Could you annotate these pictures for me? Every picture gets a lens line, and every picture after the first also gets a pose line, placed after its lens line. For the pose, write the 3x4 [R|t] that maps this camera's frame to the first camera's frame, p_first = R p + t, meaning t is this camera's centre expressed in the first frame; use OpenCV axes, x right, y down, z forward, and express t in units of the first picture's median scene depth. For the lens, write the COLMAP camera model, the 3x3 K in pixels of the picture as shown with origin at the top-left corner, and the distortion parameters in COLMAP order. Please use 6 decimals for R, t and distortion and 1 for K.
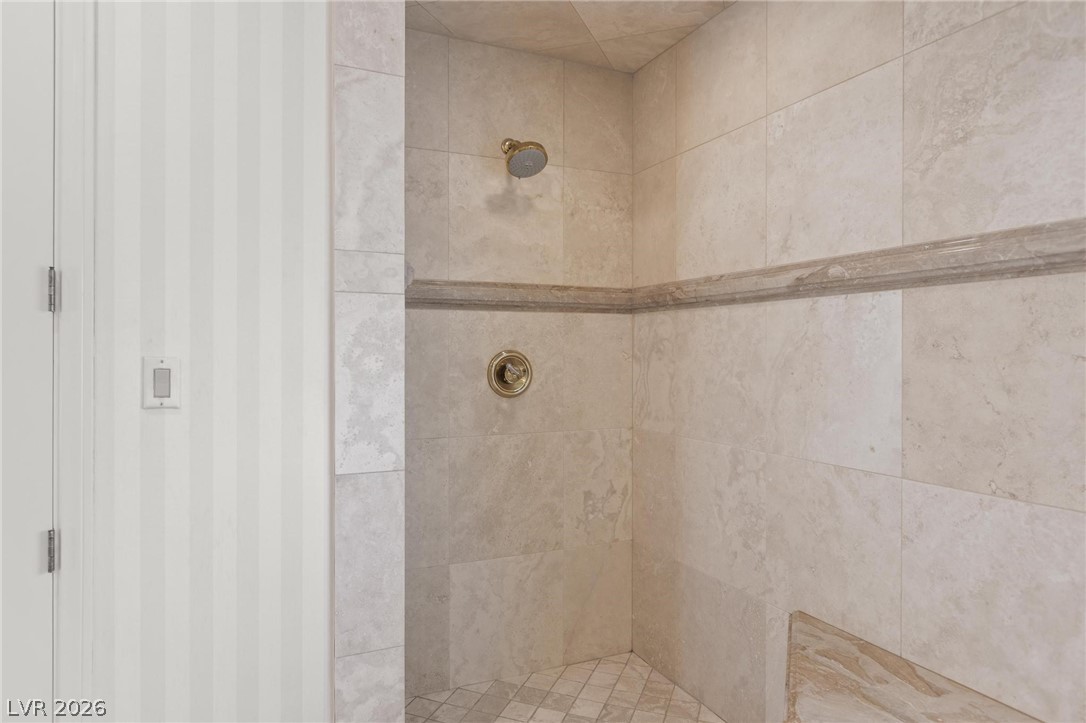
lens RADIAL K [[671.4, 0, 542.7], [0, 671.4, 359.0], [0, 0, 1]] dist [-0.003684, -0.001362]
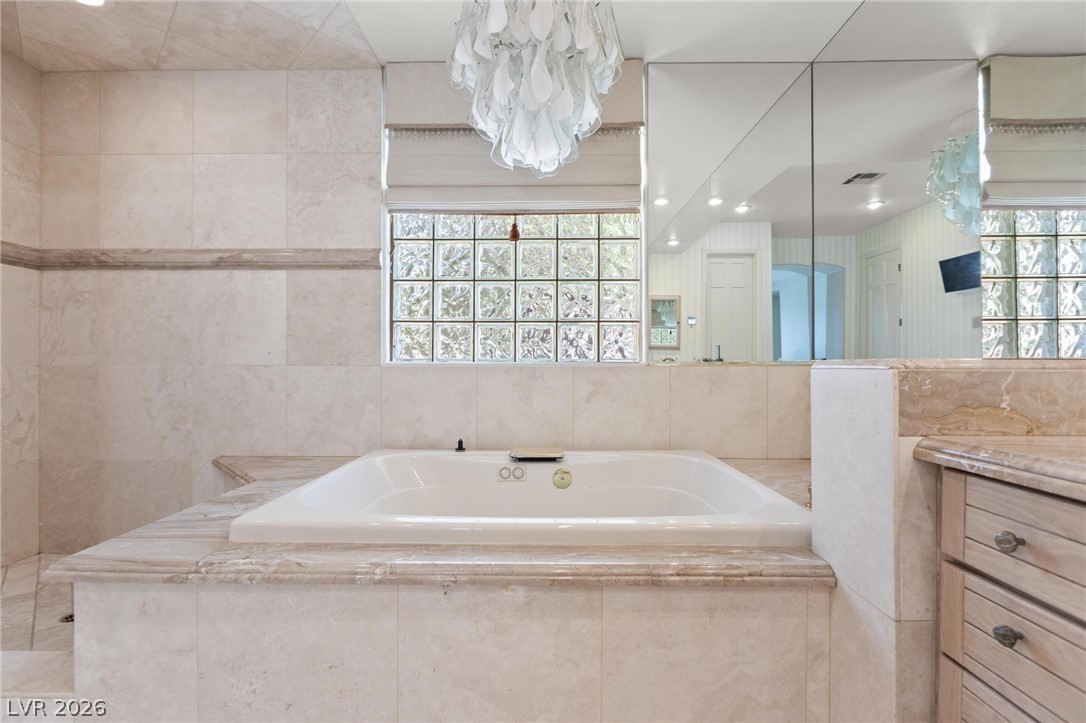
lens RADIAL K [[499.8, 0, 534.7], [0, 499.8, 365.8], [0, 0, 1]] dist [-0.003597, -0.001597]
pose [[0.424474, 0.004077, 0.905431, -0.388788], [0.009909, 0.999909, -0.009148, 0.158703], [-0.905386, 0.012855, 0.424395, -0.230689]]
